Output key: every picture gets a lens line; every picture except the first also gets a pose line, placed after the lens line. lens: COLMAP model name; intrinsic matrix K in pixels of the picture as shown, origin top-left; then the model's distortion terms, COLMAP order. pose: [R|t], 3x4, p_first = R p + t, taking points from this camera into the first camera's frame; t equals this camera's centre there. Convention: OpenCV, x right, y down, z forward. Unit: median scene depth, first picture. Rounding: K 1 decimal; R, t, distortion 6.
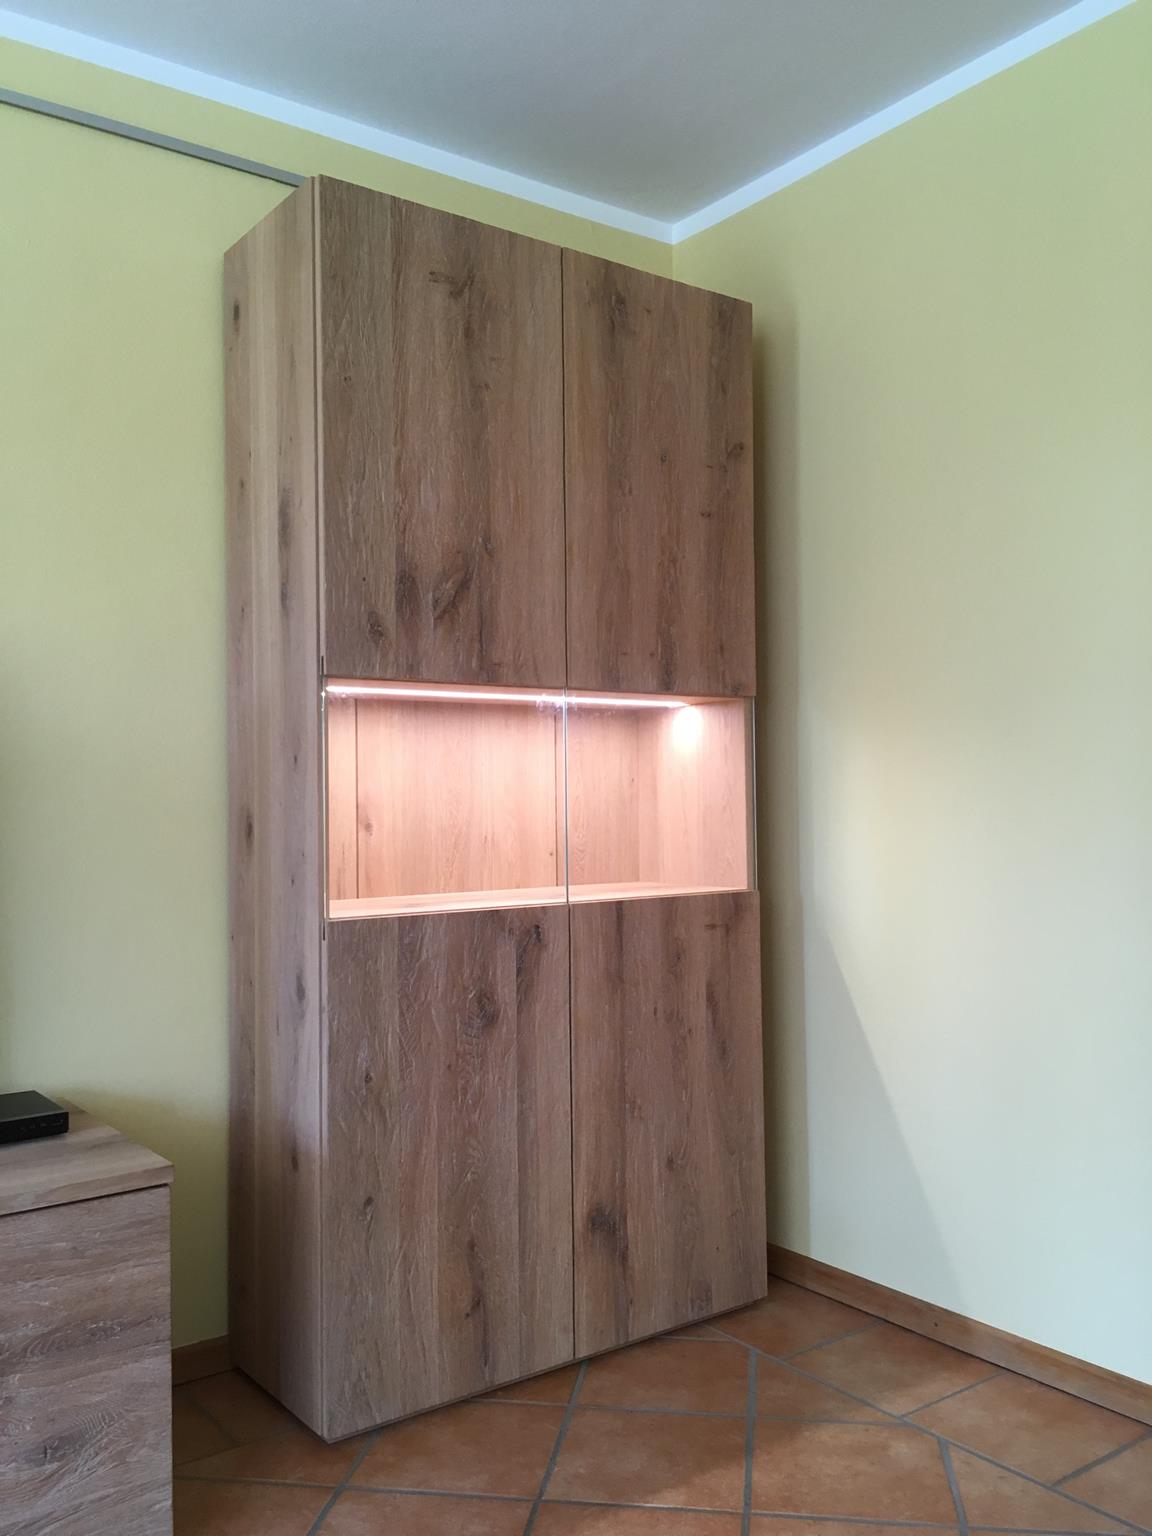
lens RADIAL K [[1316.8, 0, 583.5], [0, 1316.8, 763.3], [0, 0, 1]] dist [0.071391, -0.099971]
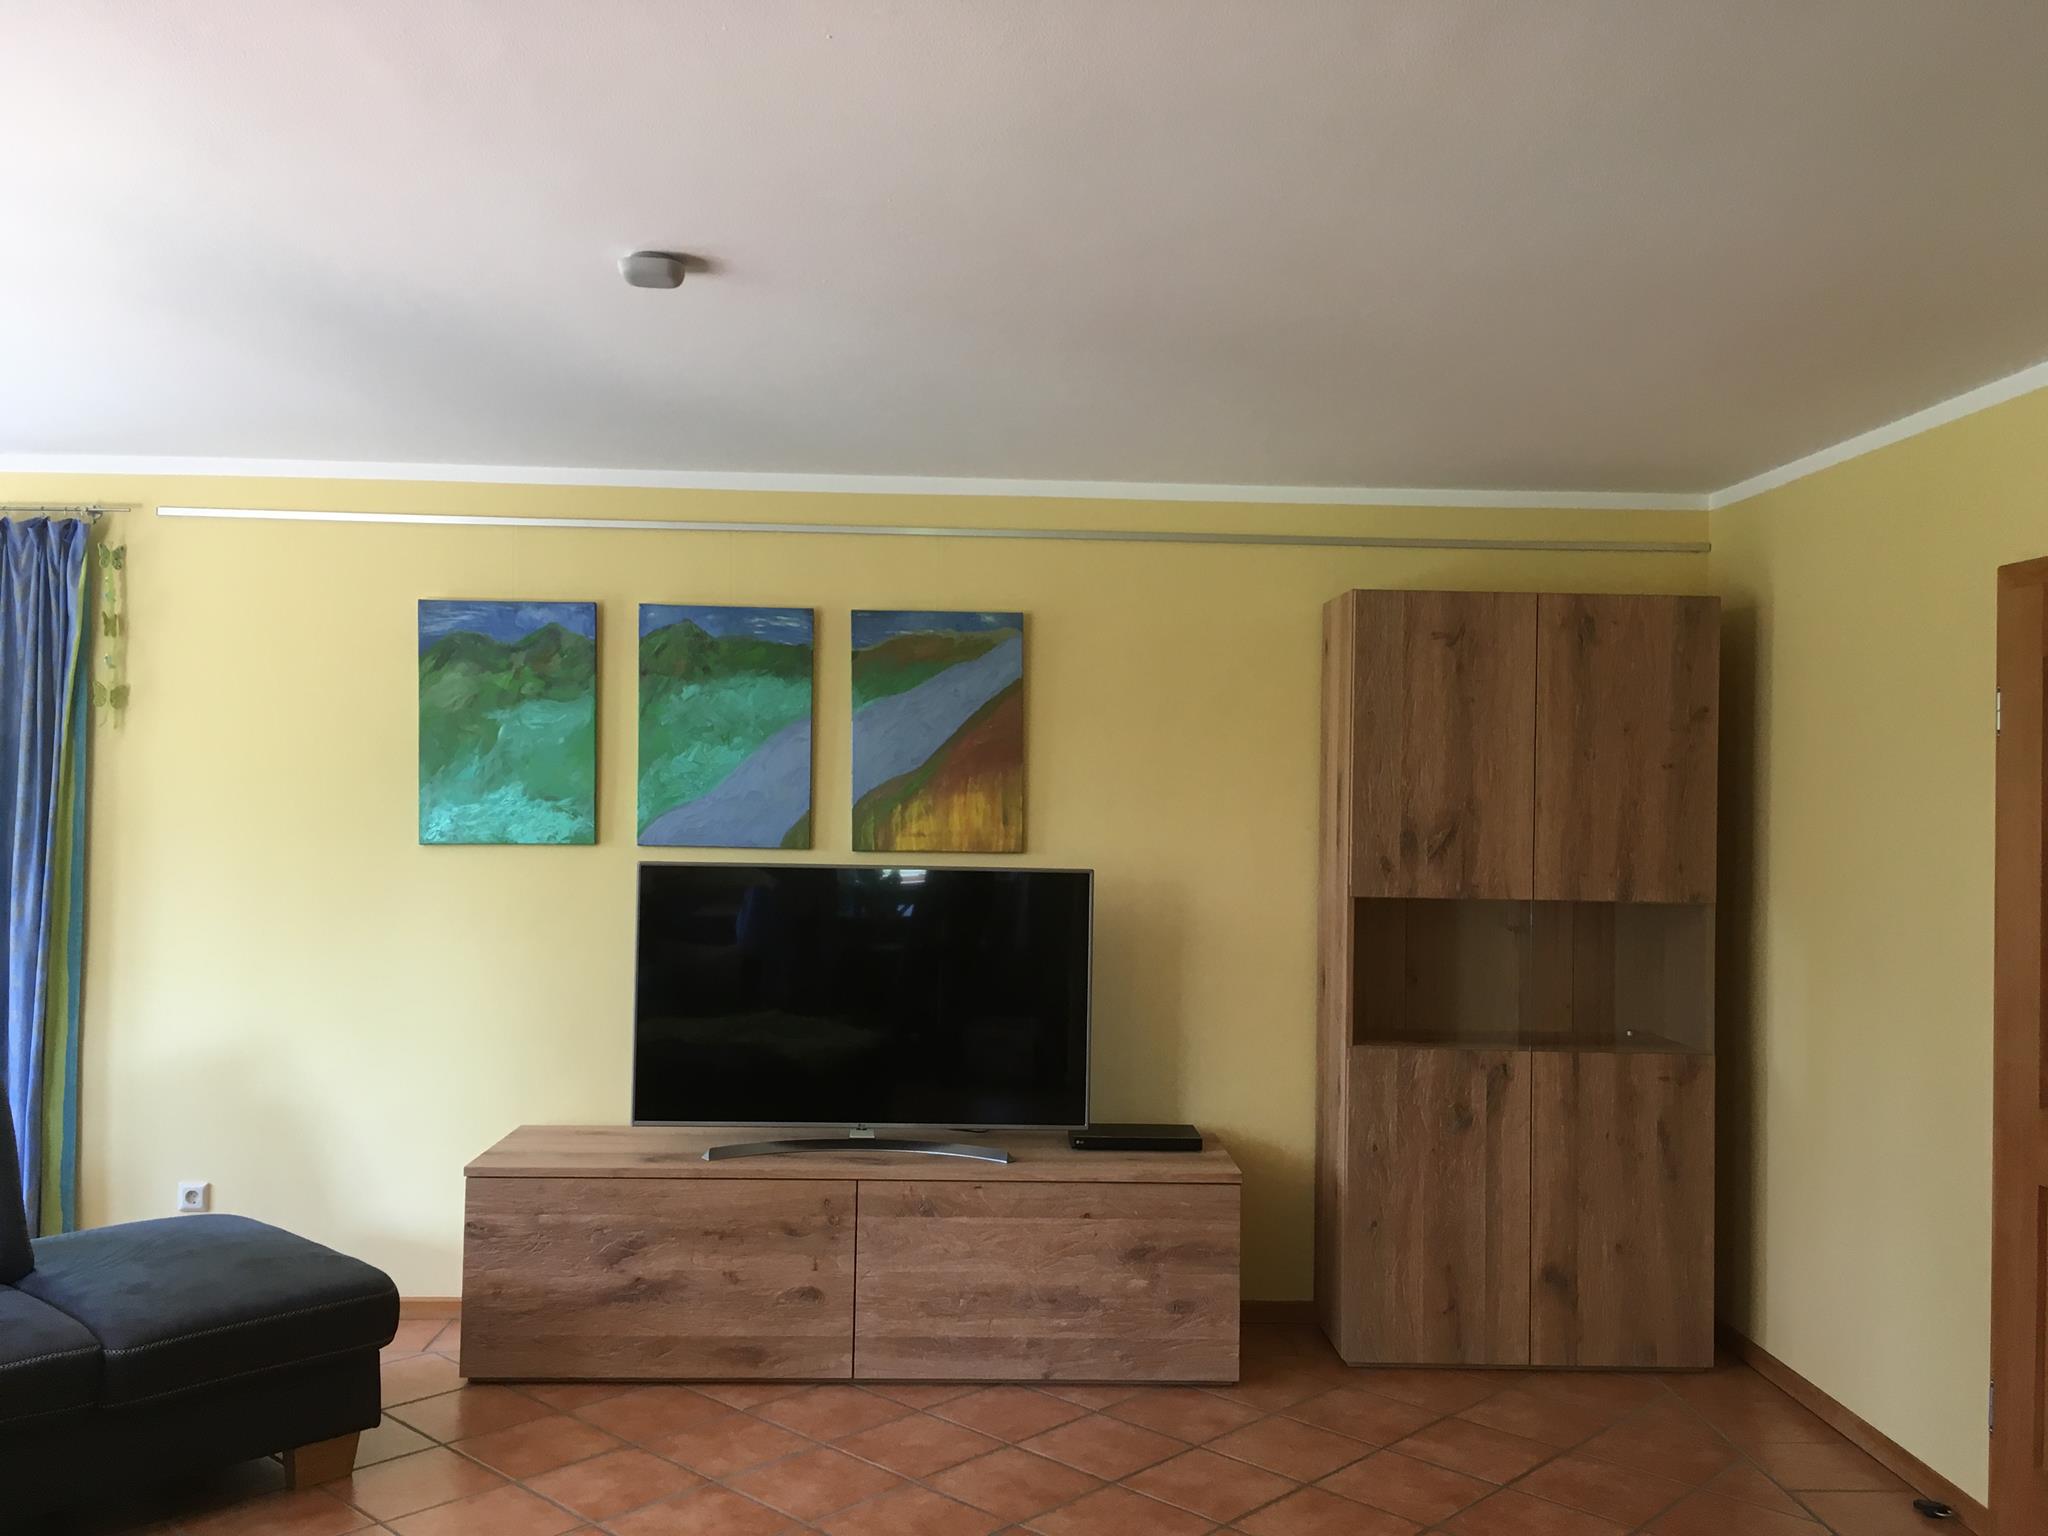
lens RADIAL K [[1755.7, 0, 1021.5], [0, 1755.7, 746.8], [0, 0, 1]] dist [0.071391, -0.099971]
pose [[0.818851, 0.015575, -0.573795, 0.664091], [-0.013474, 0.999878, 0.007912, -0.244564], [0.573848, 0.001253, 0.818961, -0.942351]]
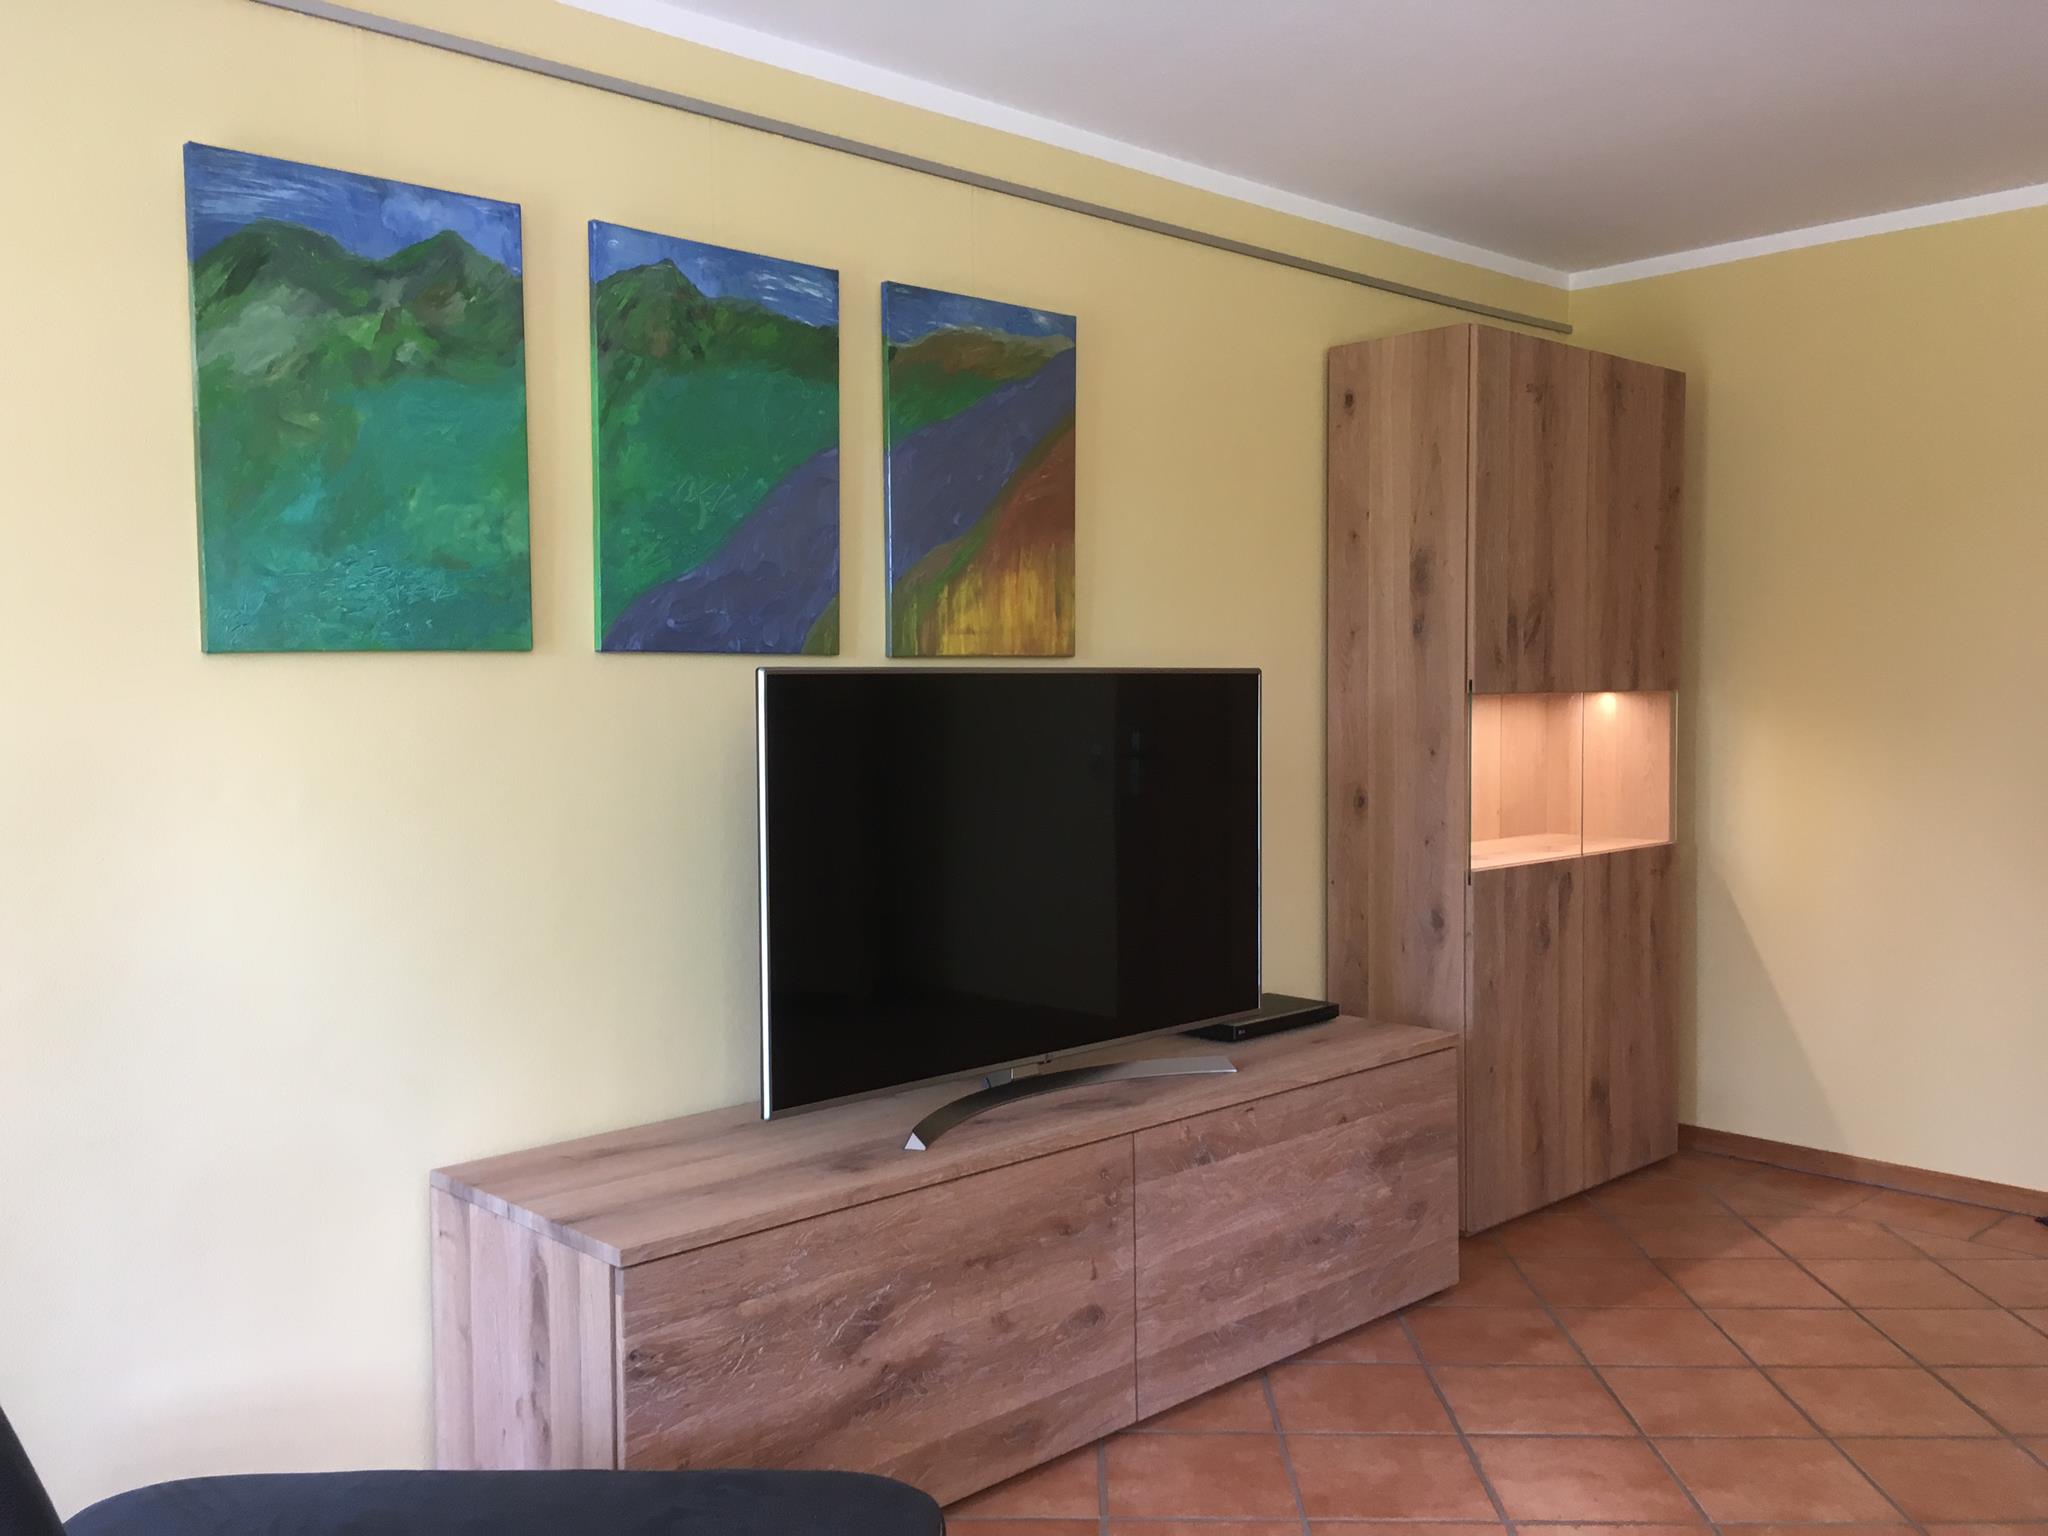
lens RADIAL K [[1755.7, 0, 1028.0], [0, 1755.7, 754.8], [0, 0, 1]] dist [0.071391, -0.099971]
pose [[0.992925, 0.001864, 0.118727, -0.810592], [-0.010057, 0.997604, 0.068451, -0.115182], [-0.118315, -0.069161, 0.990565, -0.711815]]
